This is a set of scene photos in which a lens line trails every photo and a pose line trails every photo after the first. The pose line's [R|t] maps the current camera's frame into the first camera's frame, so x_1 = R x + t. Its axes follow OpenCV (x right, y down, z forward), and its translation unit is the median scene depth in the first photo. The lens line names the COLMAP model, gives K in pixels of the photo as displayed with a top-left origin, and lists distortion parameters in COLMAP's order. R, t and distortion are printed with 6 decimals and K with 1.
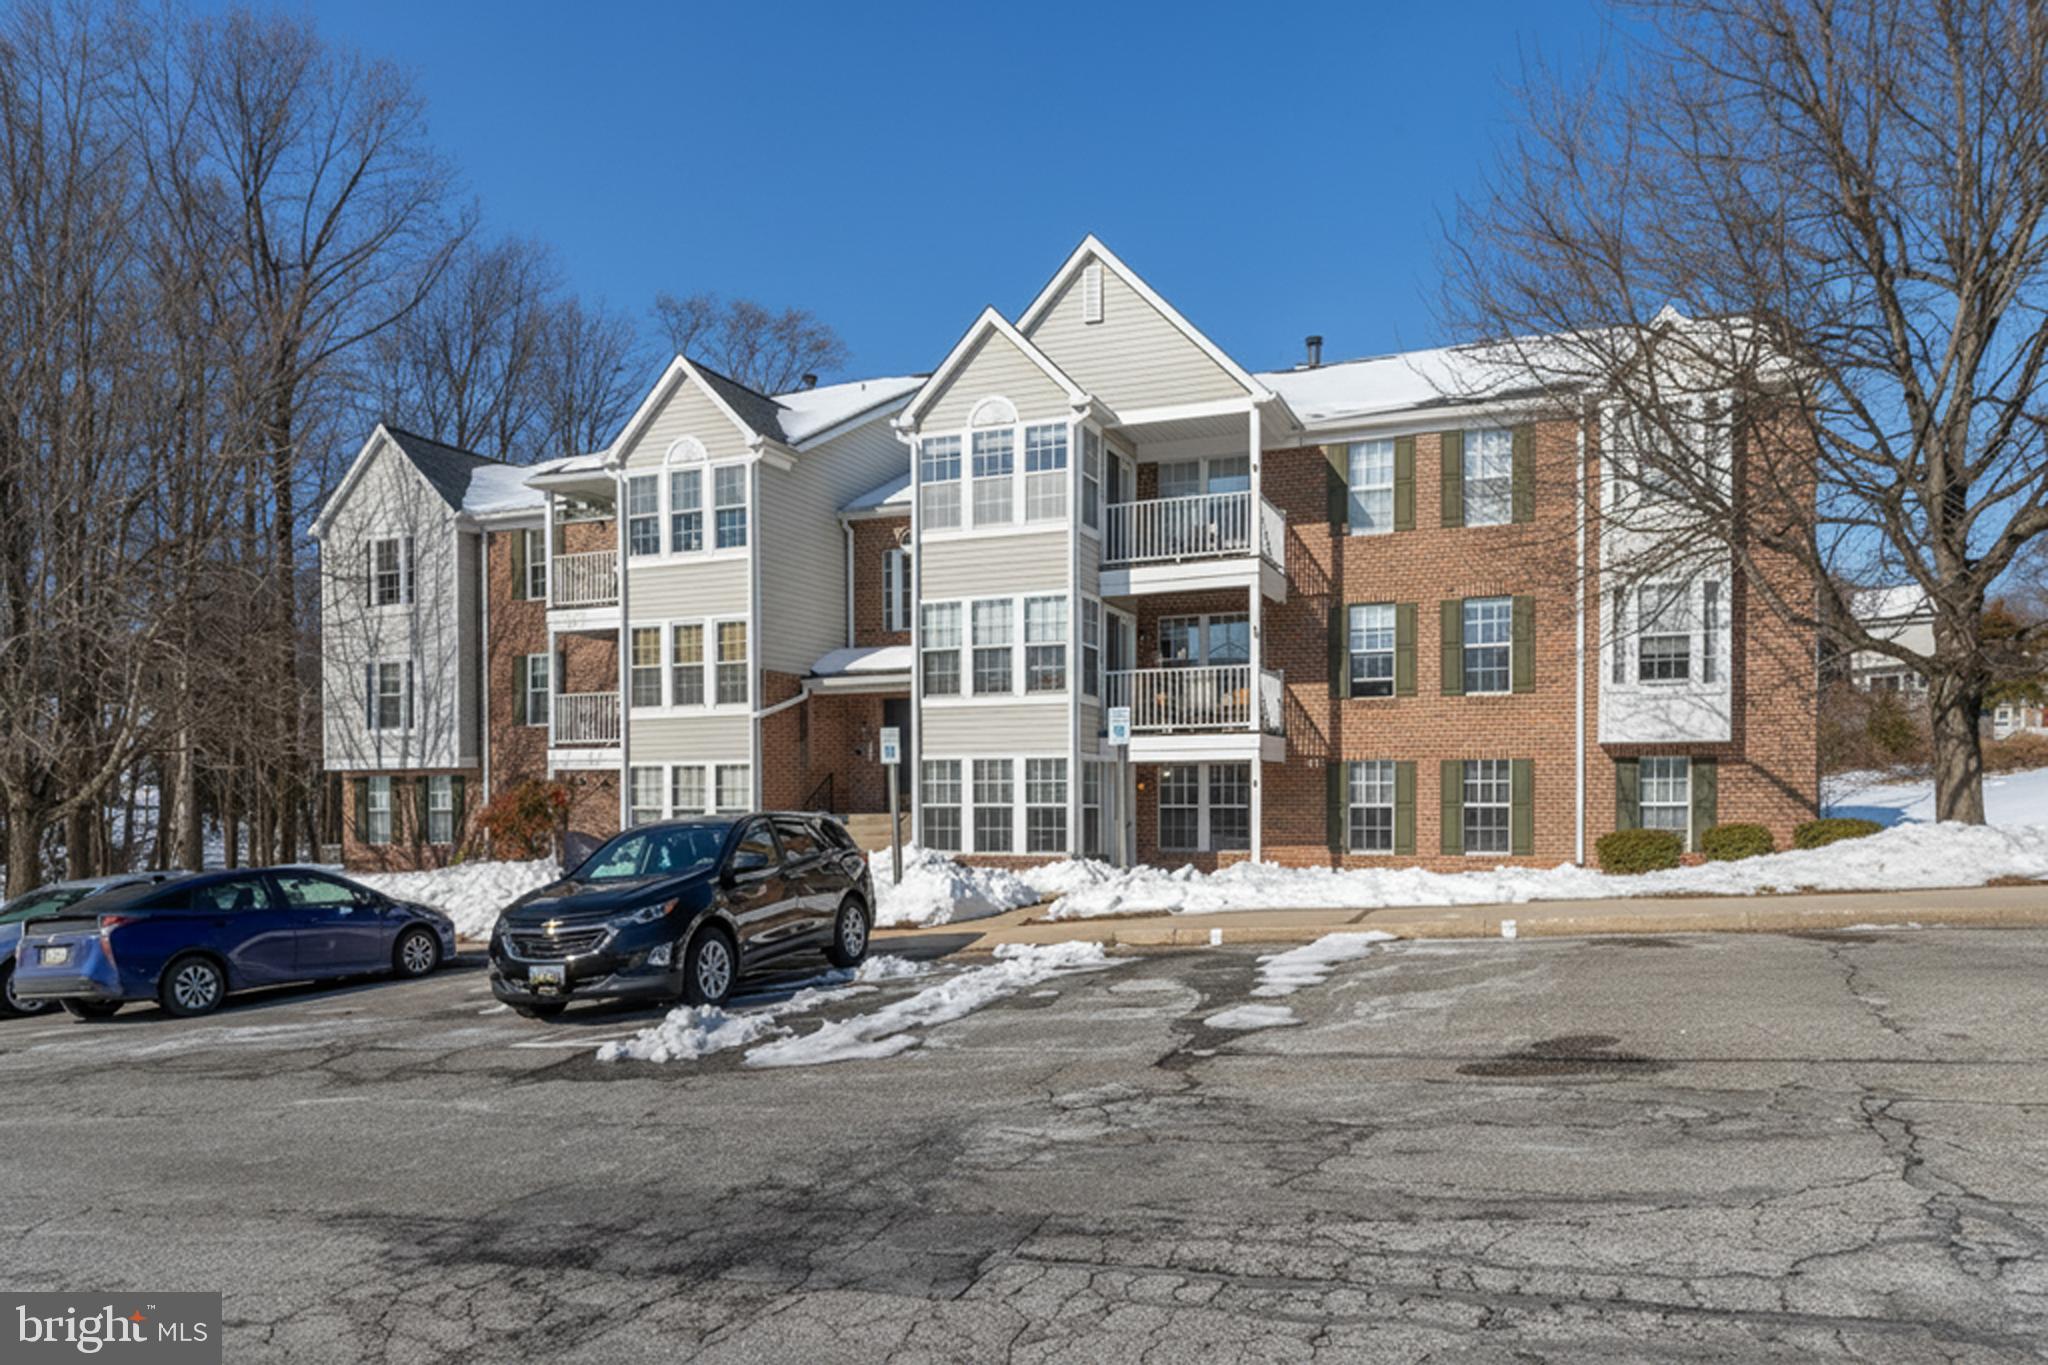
lens RADIAL K [[1352.0, 0, 1022.2], [0, 1352.0, 811.8], [0, 0, 1]] dist [0.005355, 0.000272]
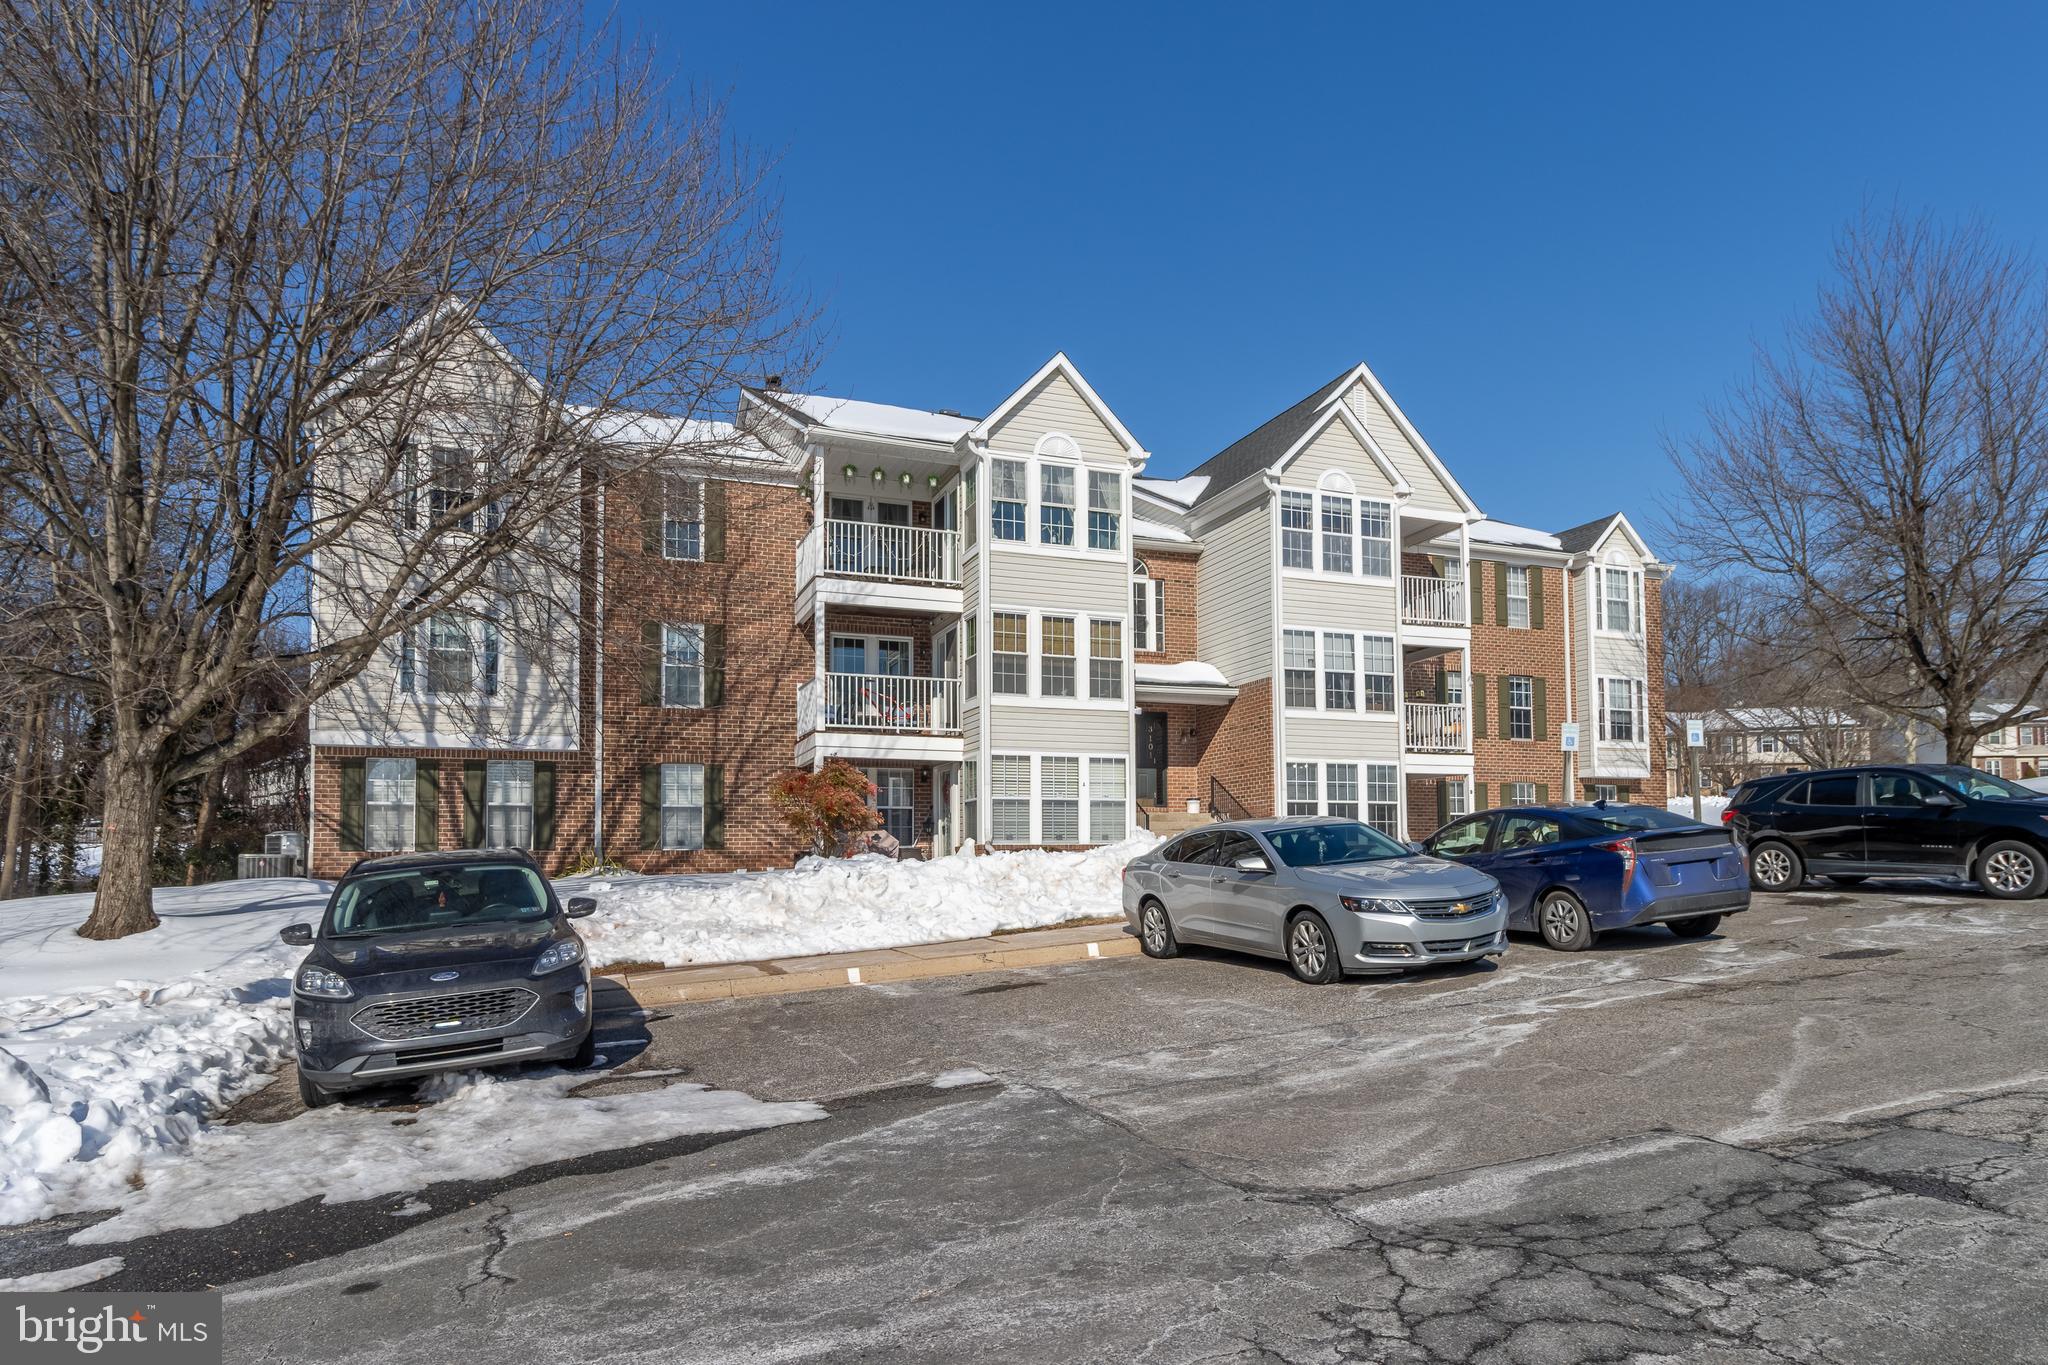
lens RADIAL K [[1223.7, 0, 1017.8], [0, 1223.7, 823.3], [0, 0, 1]] dist [0.004394, 0.001796]
pose [[0.719105, 0.027140, 0.694371, -0.910079], [0.011862, 0.998612, -0.051316, 0.062016], [-0.694800, 0.045139, 0.717785, 0.382762]]
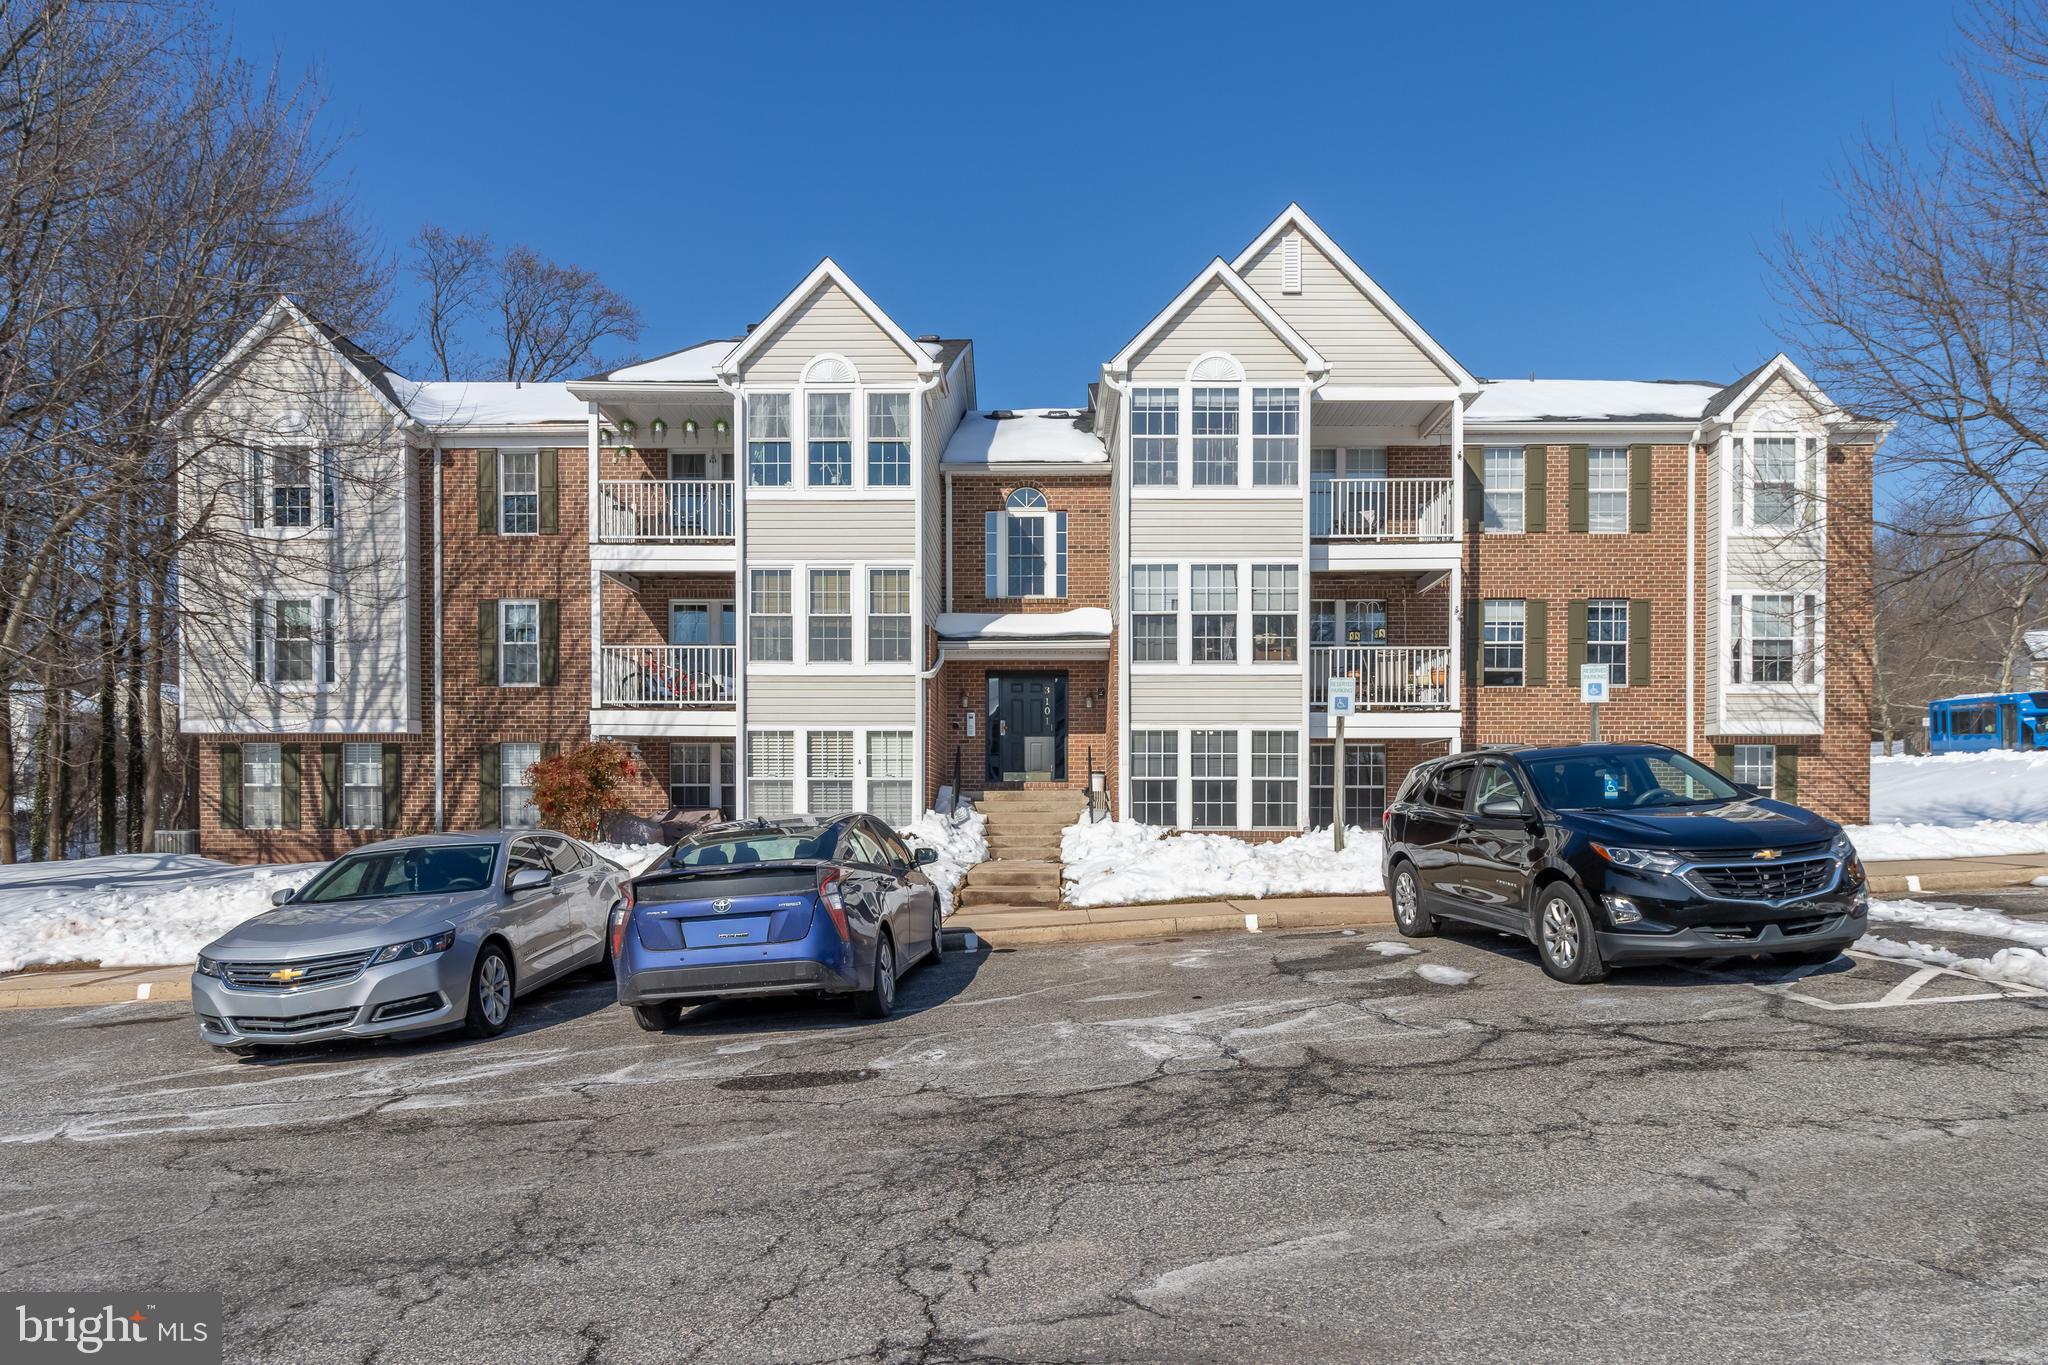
lens RADIAL K [[1223.7, 0, 1017.8], [0, 1223.7, 823.3], [0, 0, 1]] dist [0.004394, 0.001796]
pose [[0.930300, 0.006293, 0.366746, -0.429881], [-0.004701, 0.999975, -0.005236, 0.029565], [-0.366770, 0.003147, 0.930306, 0.225137]]
